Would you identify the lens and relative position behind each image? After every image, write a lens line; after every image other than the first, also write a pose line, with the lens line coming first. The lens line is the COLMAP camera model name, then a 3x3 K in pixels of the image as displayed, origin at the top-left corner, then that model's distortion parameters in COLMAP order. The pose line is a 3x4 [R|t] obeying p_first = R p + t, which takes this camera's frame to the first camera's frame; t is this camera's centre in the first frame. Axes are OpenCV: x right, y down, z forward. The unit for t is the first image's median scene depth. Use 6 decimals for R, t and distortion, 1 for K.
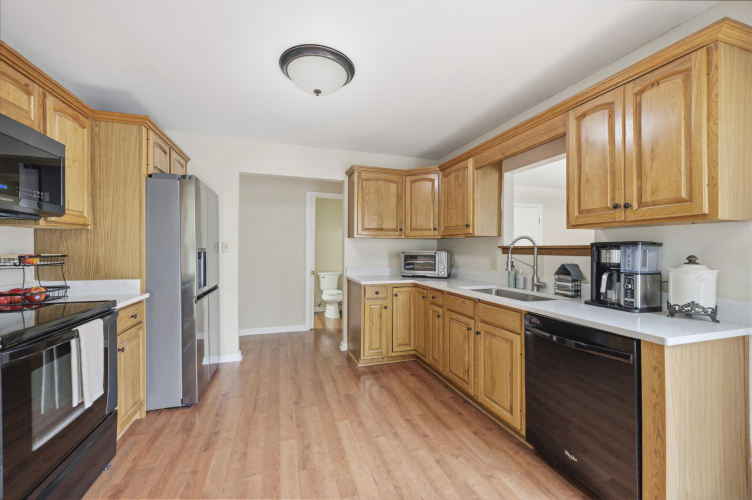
lens RADIAL K [[301.8, 0, 376.7], [0, 301.8, 250.7], [0, 0, 1]] dist [-0.000914, -0.000077]
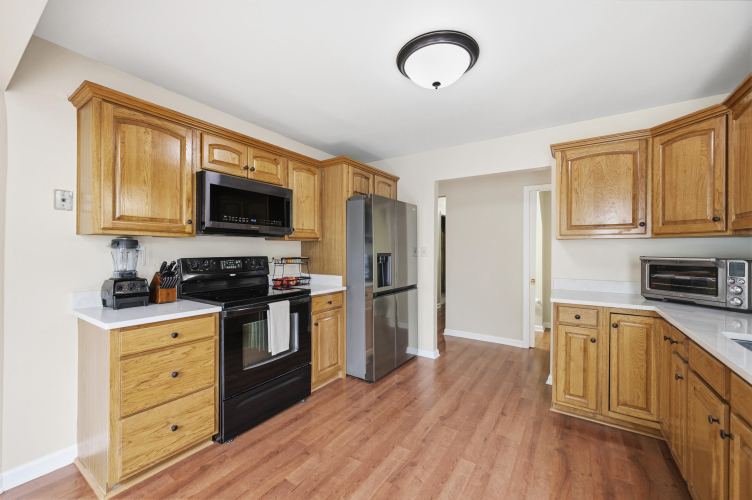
lens RADIAL K [[301.8, 0, 374.8], [0, 301.8, 250.3], [0, 0, 1]] dist [-0.000914, -0.000077]
pose [[0.613896, -0.000897, -0.789386, 0.332135], [-0.003691, 0.999985, -0.004006, -0.014672], [0.789378, 0.005373, 0.613884, 0.236593]]
